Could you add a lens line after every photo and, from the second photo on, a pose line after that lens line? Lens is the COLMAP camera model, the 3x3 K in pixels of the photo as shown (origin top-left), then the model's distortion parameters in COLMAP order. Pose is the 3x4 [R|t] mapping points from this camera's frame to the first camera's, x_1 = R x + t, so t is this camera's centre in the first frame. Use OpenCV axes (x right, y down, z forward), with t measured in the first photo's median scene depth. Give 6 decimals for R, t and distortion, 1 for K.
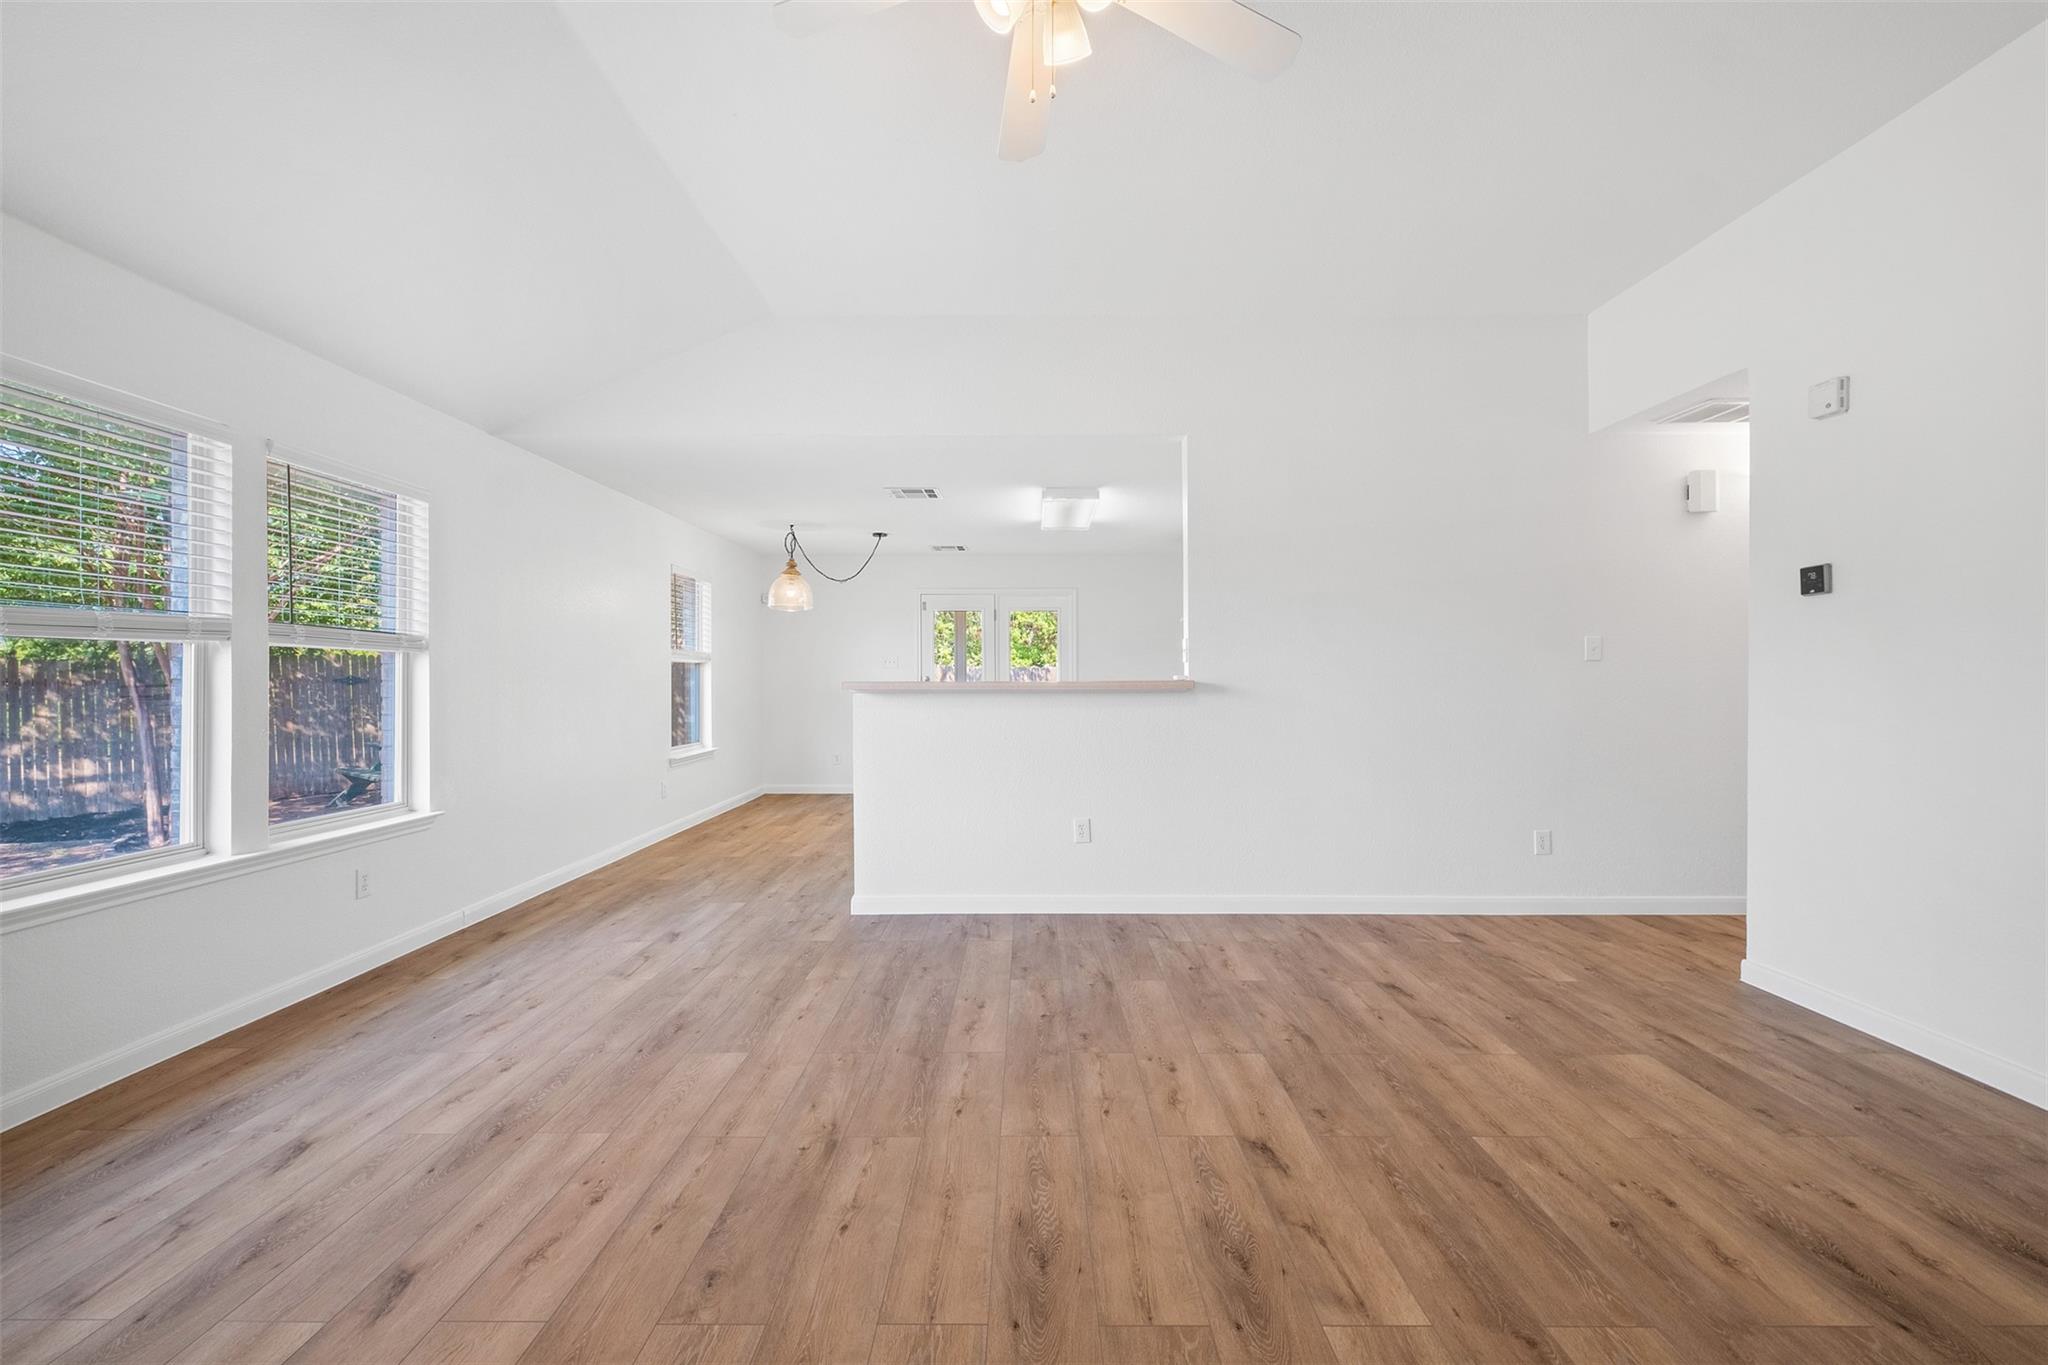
lens RADIAL K [[901.5, 0, 1024.2], [0, 901.5, 679.5], [0, 0, 1]] dist [0.002911, -0.006005]
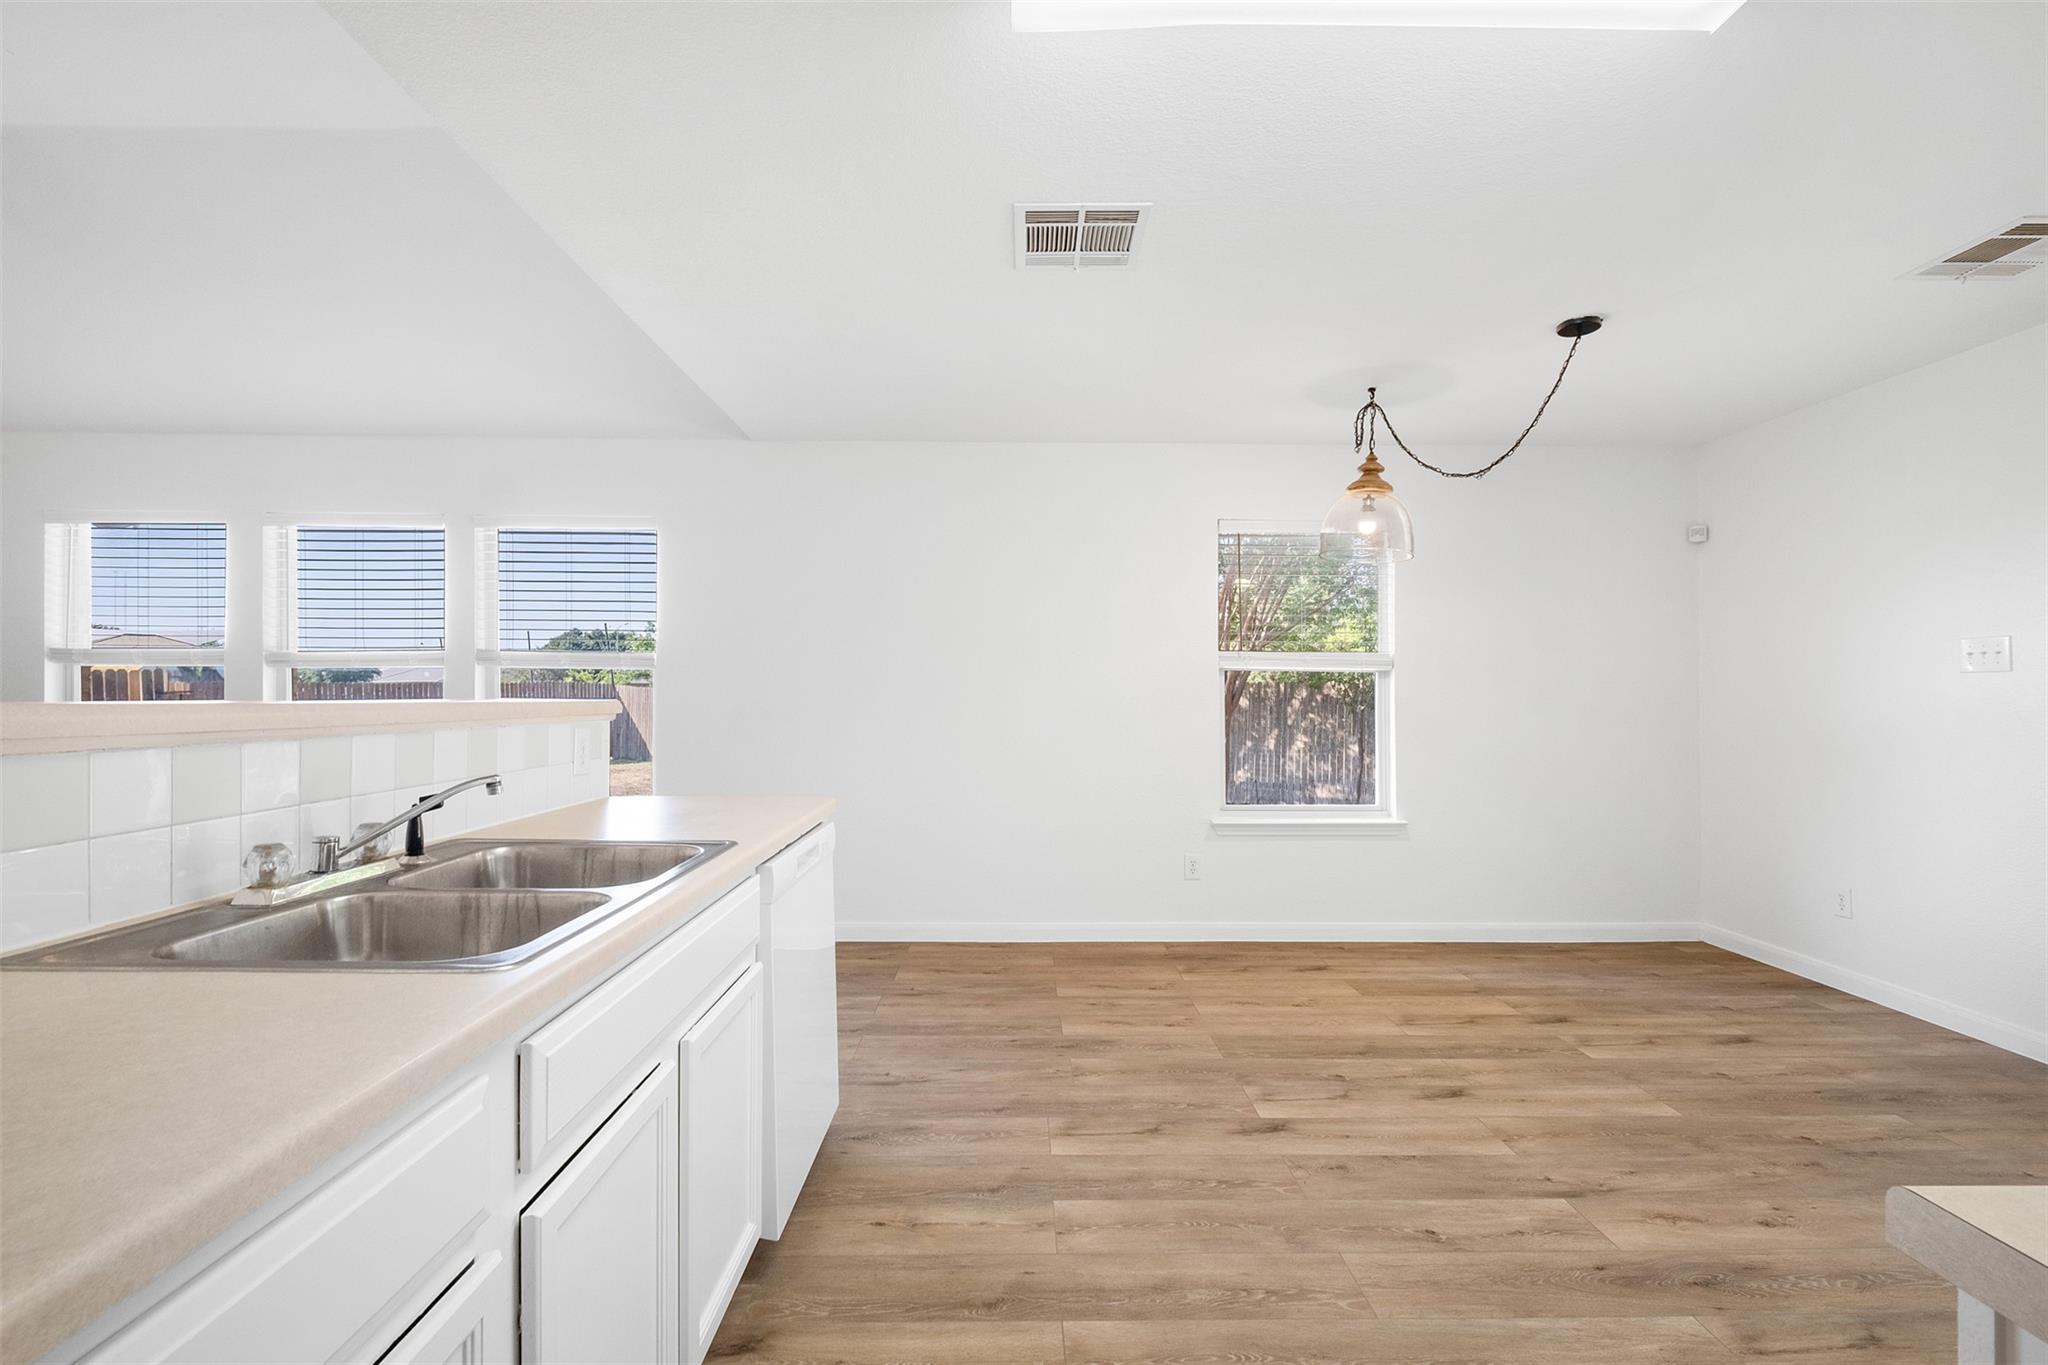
lens RADIAL K [[890.9, 0, 1022.7], [0, 890.9, 673.8], [0, 0, 1]] dist [0.001018, -0.006060]
pose [[0.016360, -0.023470, -0.999591, 0.611097], [-0.008024, 0.999689, -0.023604, -0.004587], [0.999834, 0.008407, 0.016166, 2.124369]]
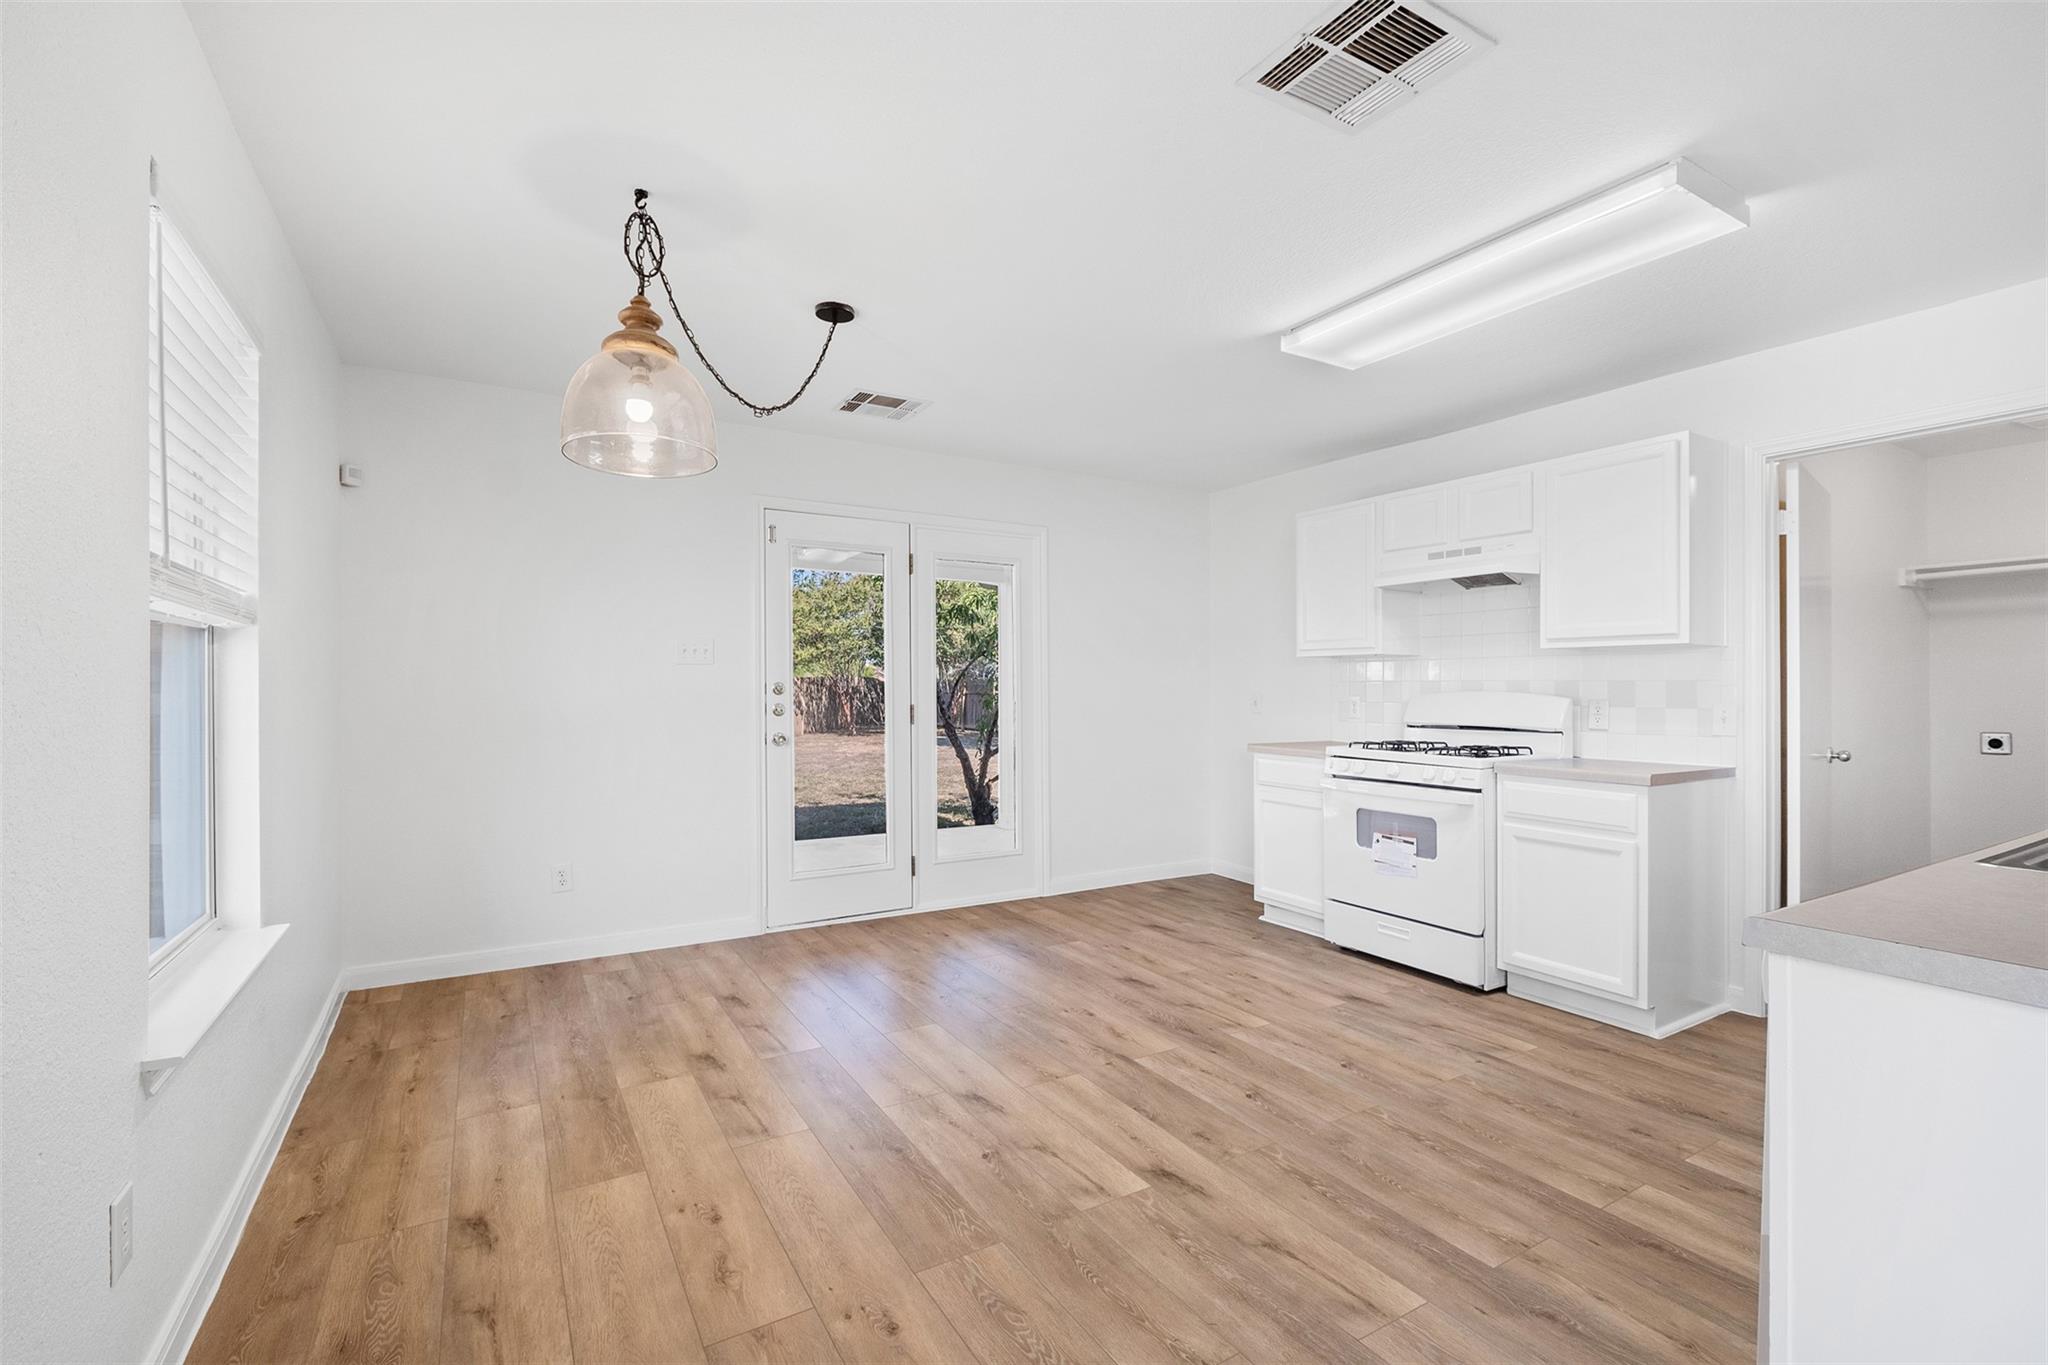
lens RADIAL K [[911.0, 0, 1029.1], [0, 911.0, 683.3], [0, 0, 1]] dist [0.002345, -0.007185]
pose [[0.853411, 0.005279, 0.521212, -0.802911], [-0.001618, 0.999971, -0.007478, -0.002298], [-0.521237, 0.005538, 0.853394, 1.768742]]
